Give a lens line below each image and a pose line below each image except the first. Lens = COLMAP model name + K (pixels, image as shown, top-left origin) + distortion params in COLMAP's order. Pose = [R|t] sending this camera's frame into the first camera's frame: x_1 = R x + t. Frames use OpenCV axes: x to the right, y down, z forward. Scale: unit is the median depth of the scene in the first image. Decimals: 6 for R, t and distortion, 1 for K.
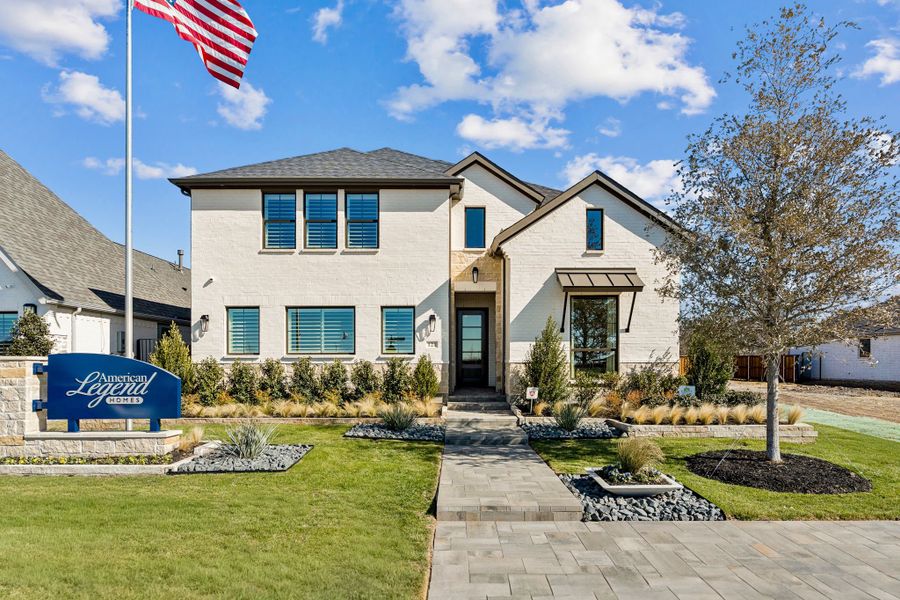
lens RADIAL K [[363.2, 0, 450.0], [0, 363.2, 290.9], [0, 0, 1]] dist [-0.000922, 0.000025]
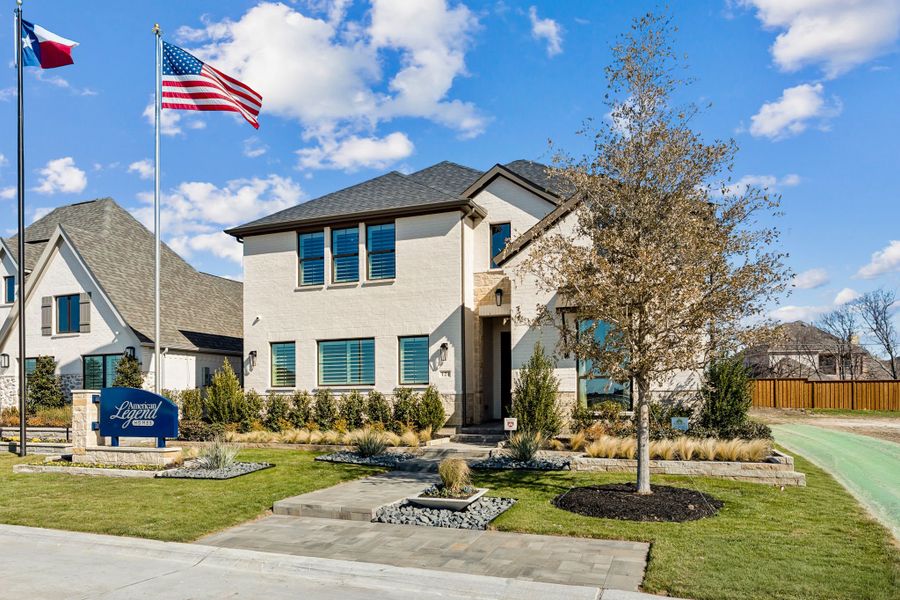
lens RADIAL K [[420.9, 0, 448.8], [0, 420.9, 298.7], [0, 0, 1]] dist [-0.002936, 0.000448]
pose [[0.961493, -0.067318, -0.266459, 0.251846], [0.059881, 0.997558, -0.035948, -0.010519], [0.268228, 0.018608, 0.963176, -0.072426]]
